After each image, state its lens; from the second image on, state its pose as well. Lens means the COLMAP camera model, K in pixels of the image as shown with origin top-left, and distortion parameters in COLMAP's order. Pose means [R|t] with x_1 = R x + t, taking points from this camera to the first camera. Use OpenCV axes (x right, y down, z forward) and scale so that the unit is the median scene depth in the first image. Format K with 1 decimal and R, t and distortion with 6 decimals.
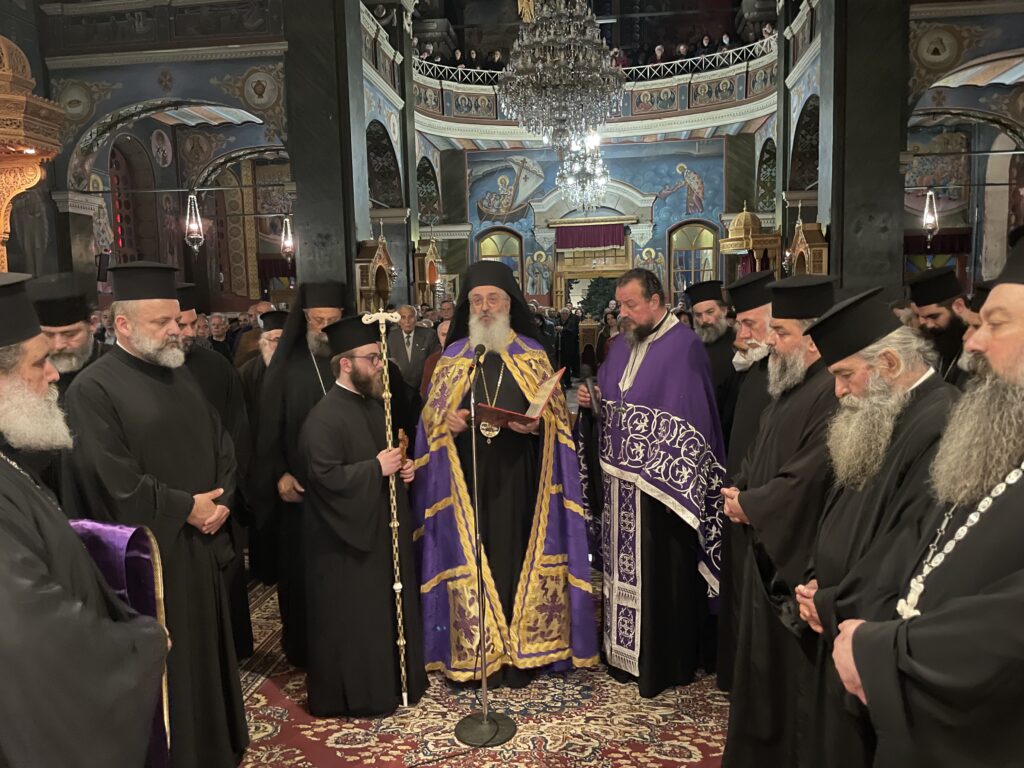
lens RADIAL K [[781.8, 0, 508.2], [0, 781.8, 387.1], [0, 0, 1]] dist [0.078869, -0.109219]
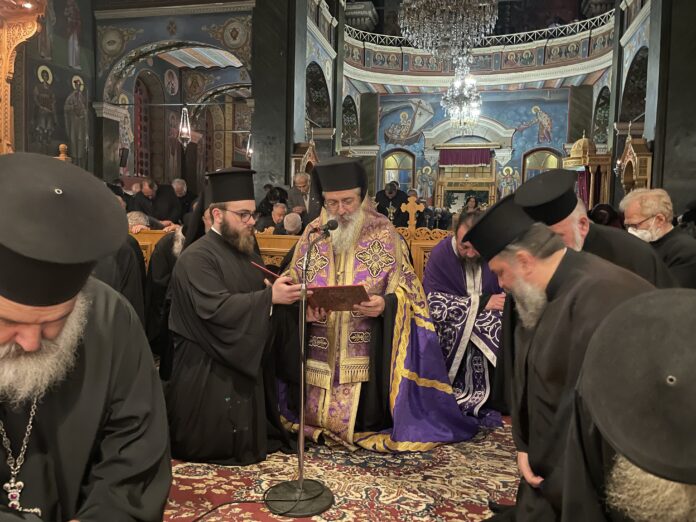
lens RADIAL K [[531.4, 0, 345.6], [0, 531.4, 255.9], [0, 0, 1]] dist [0.078869, -0.109219]
pose [[0.992190, 0.060423, -0.109123, 0.012197], [-0.064535, 0.997317, -0.034550, 0.036341], [0.106742, 0.041323, 0.993428, 0.064627]]
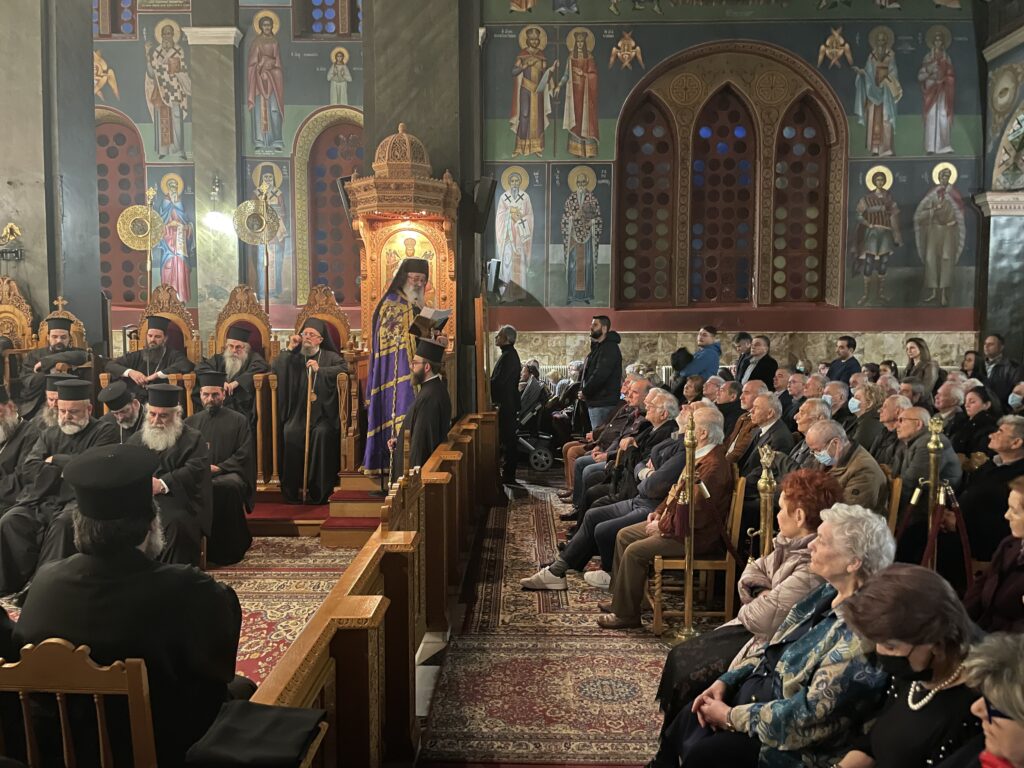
lens RADIAL K [[781.8, 0, 516.8], [0, 781.8, 381.7], [0, 0, 1]] dist [0.078869, -0.109219]
pose [[0.114644, 0.091403, -0.989193, 0.260047], [-0.105475, 0.991249, 0.079369, -0.043702], [0.987791, 0.095236, 0.123282, 0.337996]]
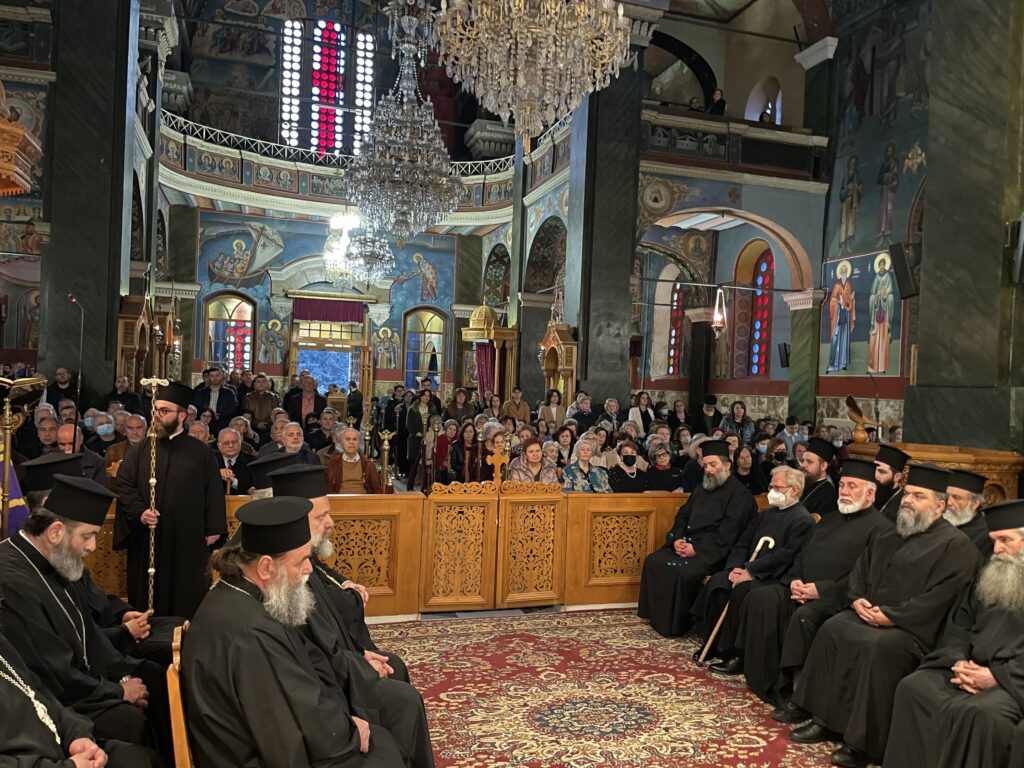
lens RADIAL K [[781.8, 0, 505.2], [0, 781.8, 398.3], [0, 0, 1]] dist [0.078869, -0.109219]
pose [[0.906243, 0.052685, 0.419462, -0.142908], [-0.019354, 0.996334, -0.083329, 0.002065], [-0.422314, 0.067398, 0.903940, -0.011465]]
